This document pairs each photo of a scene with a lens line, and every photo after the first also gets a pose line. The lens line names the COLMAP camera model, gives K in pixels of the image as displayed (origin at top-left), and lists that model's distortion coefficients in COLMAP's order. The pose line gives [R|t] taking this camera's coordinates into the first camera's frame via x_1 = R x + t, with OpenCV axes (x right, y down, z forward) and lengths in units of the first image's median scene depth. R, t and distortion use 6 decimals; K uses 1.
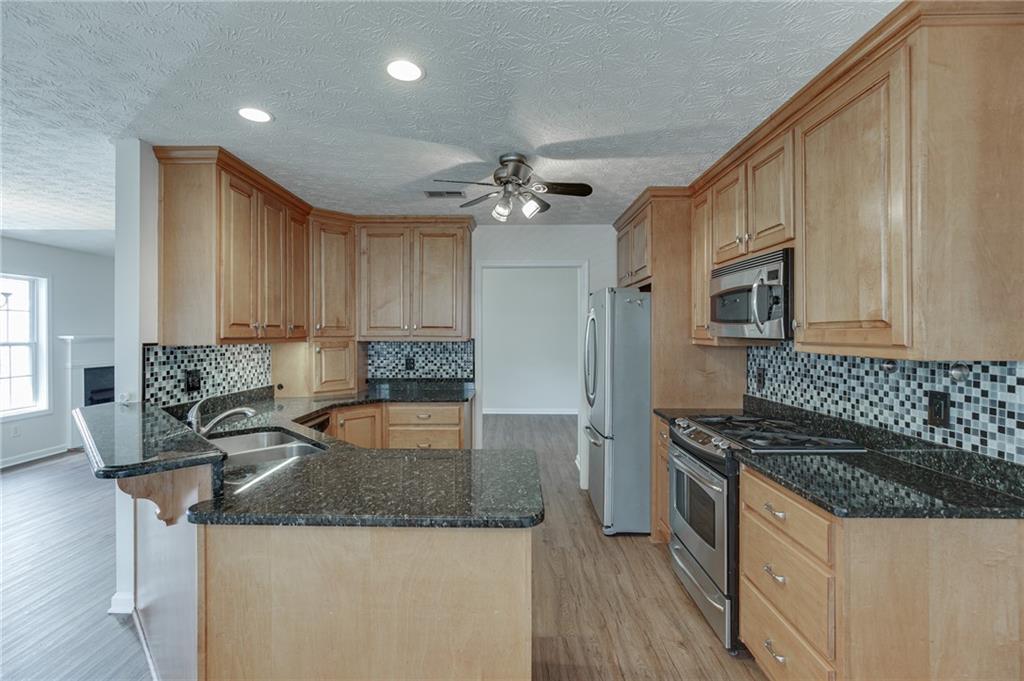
lens RADIAL K [[464.1, 0, 513.1], [0, 464.1, 334.5], [0, 0, 1]] dist [-0.012851, 0.006254]
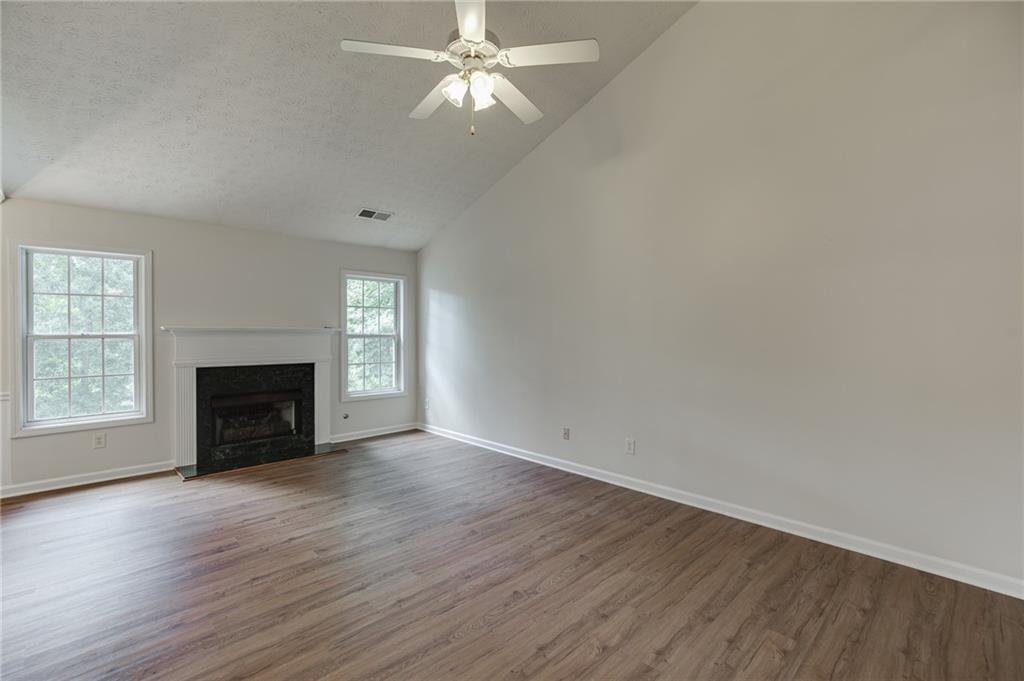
lens RADIAL K [[464.1, 0, 511.4], [0, 464.1, 341.2], [0, 0, 1]] dist [-0.012851, 0.006254]
pose [[0.700090, 0.016200, -0.713871, 0.037716], [-0.000929, 0.999762, 0.021777, 0.020781], [0.714054, -0.014583, 0.699939, 1.766130]]
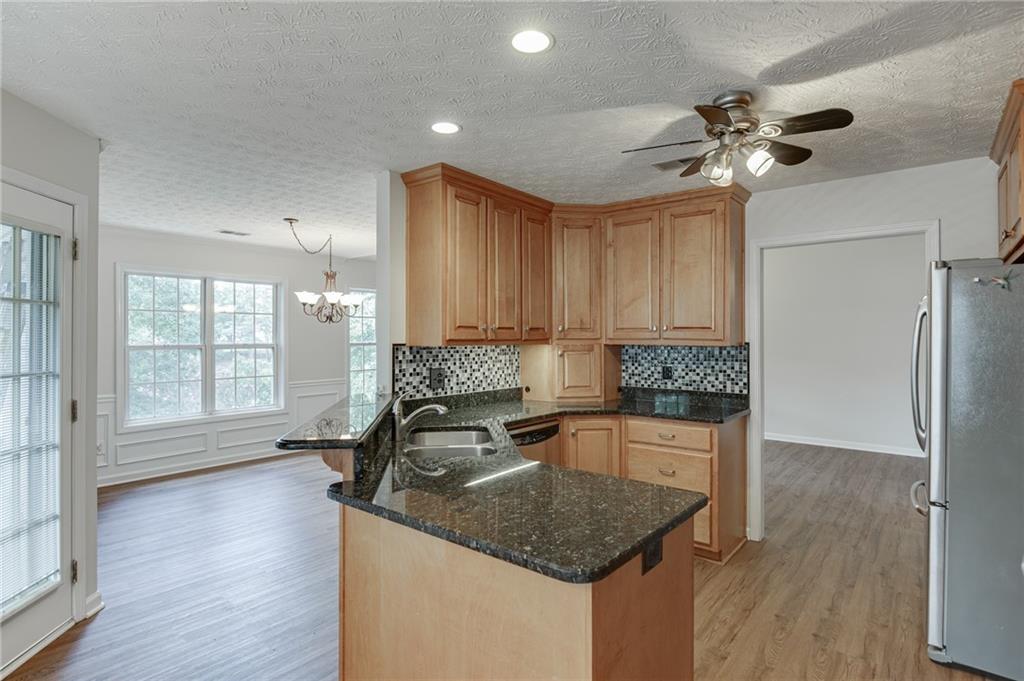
lens RADIAL K [[533.5, 0, 510.4], [0, 533.5, 334.4], [0, 0, 1]] dist [-0.006118, -0.001741]
pose [[0.783422, -0.001402, -0.621489, 0.244333], [-0.002353, 0.999984, -0.005222, 0.001696], [0.621486, 0.005553, 0.783406, 0.111284]]
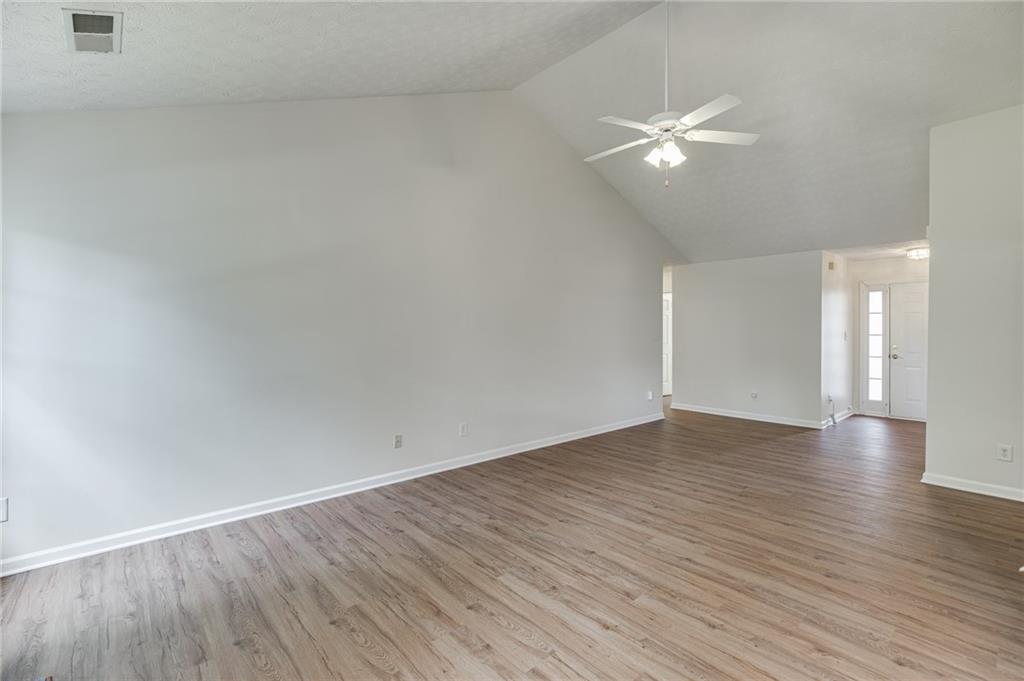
lens RADIAL K [[464.1, 0, 519.9], [0, 464.1, 332.7], [0, 0, 1]] dist [-0.012851, 0.006254]
pose [[0.740243, -0.009183, 0.672276, -1.739659], [0.001471, 0.999926, 0.012039, 0.020144], [-0.672337, -0.007923, 0.740202, 1.689999]]
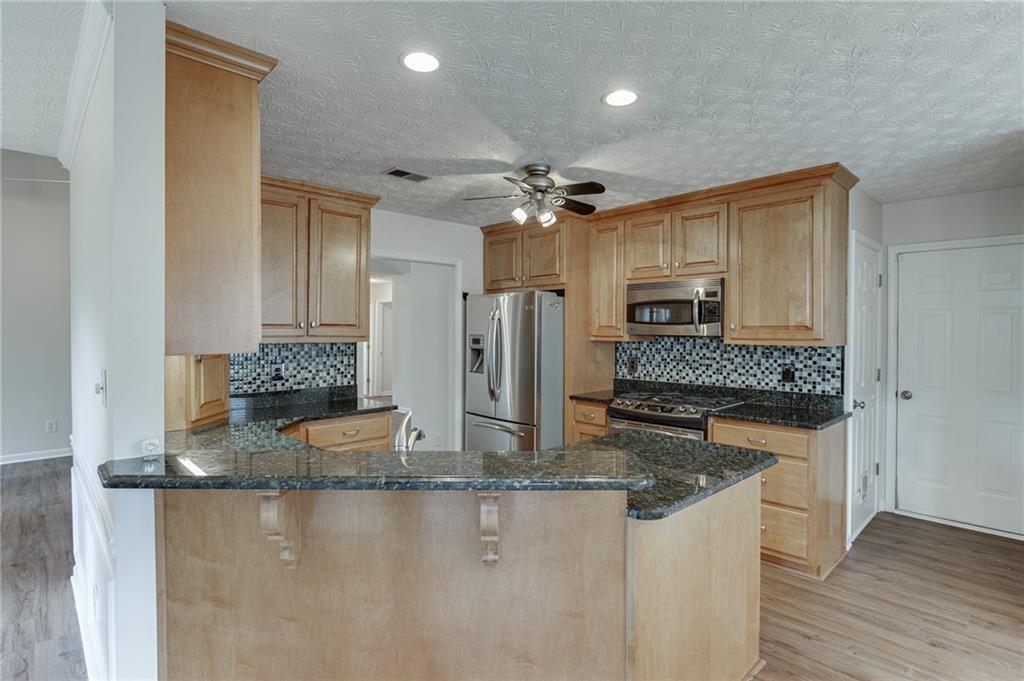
lens RADIAL K [[502.7, 0, 518.1], [0, 502.7, 334.3], [0, 0, 1]] dist [-0.008763, -0.000852]
pose [[0.713650, -0.007684, 0.700460, -0.826052], [0.002025, 0.999958, 0.008907, -0.009825], [-0.700499, -0.004938, 0.713636, 0.206522]]
